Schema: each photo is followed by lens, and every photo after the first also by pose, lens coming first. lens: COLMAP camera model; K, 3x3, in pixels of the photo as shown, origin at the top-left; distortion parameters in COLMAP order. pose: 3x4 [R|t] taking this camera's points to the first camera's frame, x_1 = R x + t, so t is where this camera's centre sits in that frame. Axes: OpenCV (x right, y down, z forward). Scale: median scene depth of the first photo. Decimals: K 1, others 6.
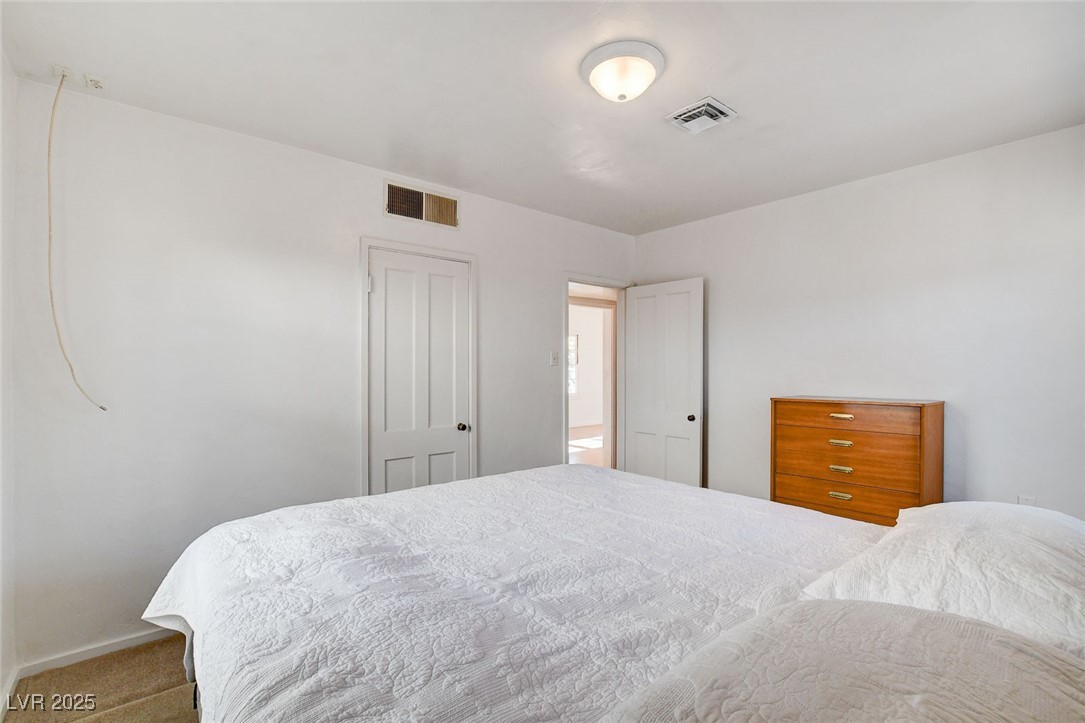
lens RADIAL K [[503.3, 0, 545.6], [0, 503.3, 373.7], [0, 0, 1]] dist [-0.061763, 0.011162]
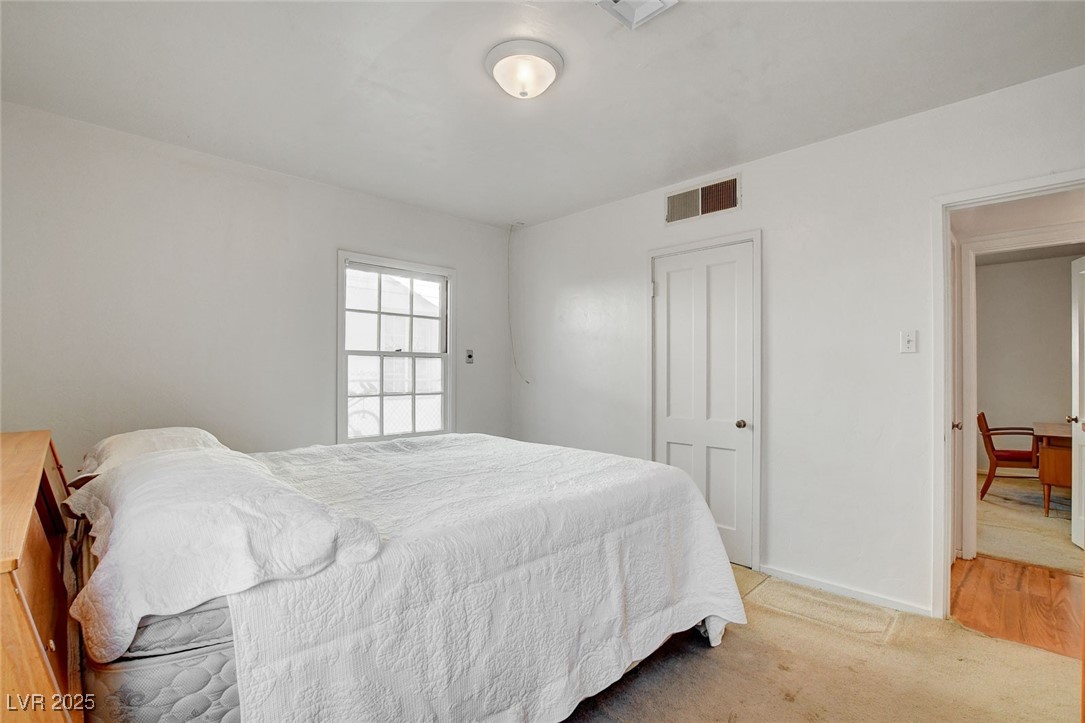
lens RADIAL K [[503.3, 0, 545.6], [0, 503.3, 373.7], [0, 0, 1]] dist [-0.061763, 0.011162]
pose [[0.052984, 0.012261, -0.998520, 0.753884], [-0.008202, 0.999896, 0.011843, 0.007197], [0.998562, 0.007562, 0.053079, 0.628873]]
